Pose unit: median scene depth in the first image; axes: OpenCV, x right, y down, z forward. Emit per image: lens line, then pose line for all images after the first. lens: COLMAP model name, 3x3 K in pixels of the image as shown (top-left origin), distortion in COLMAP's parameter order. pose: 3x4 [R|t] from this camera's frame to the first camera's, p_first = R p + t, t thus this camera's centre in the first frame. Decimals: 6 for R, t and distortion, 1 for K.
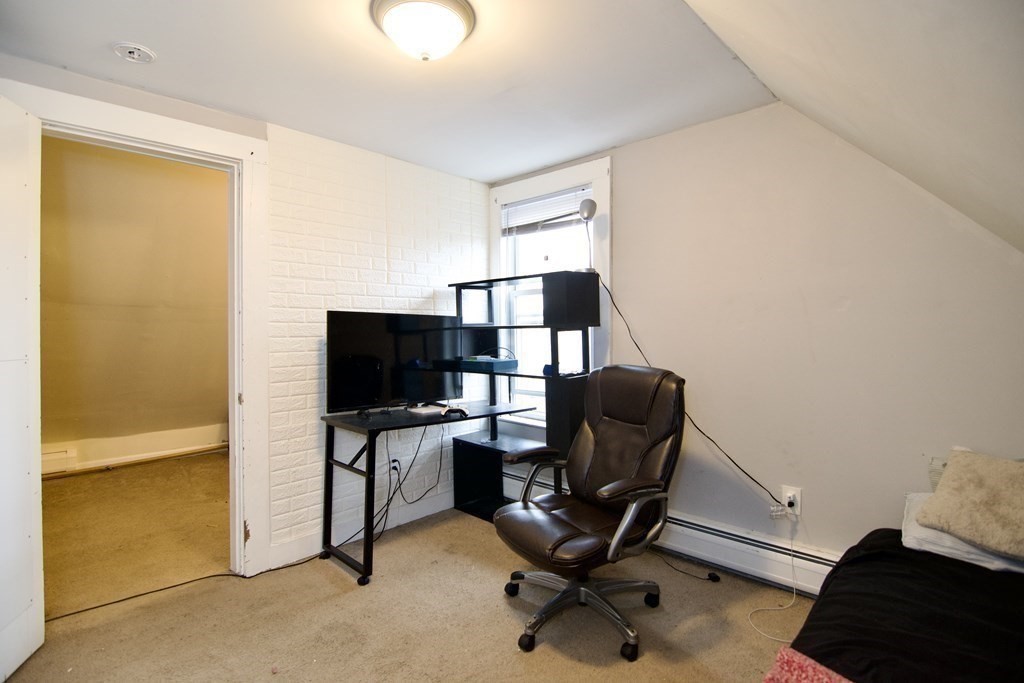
lens RADIAL K [[501.0, 0, 511.2], [0, 501.0, 336.3], [0, 0, 1]] dist [0.001435, -0.013563]
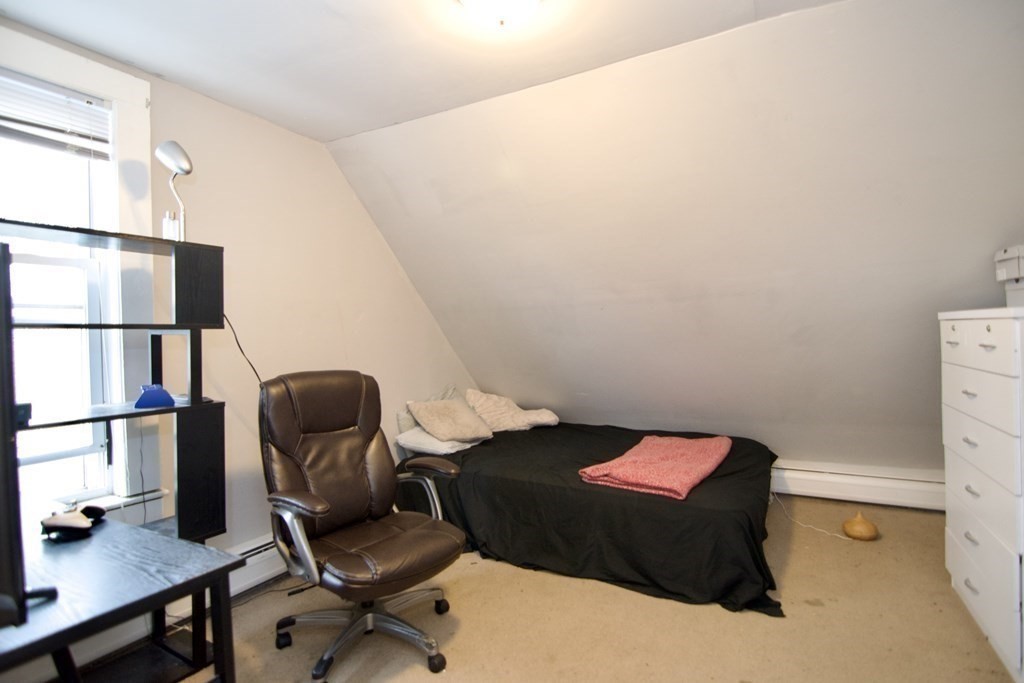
lens RADIAL K [[501.0, 0, 511.2], [0, 501.0, 336.3], [0, 0, 1]] dist [0.001435, -0.013563]
pose [[-0.246484, 0.003435, 0.969141, -0.670081], [0.025464, 0.999671, 0.002934, -0.001004], [-0.968812, 0.025401, -0.246490, 0.796932]]
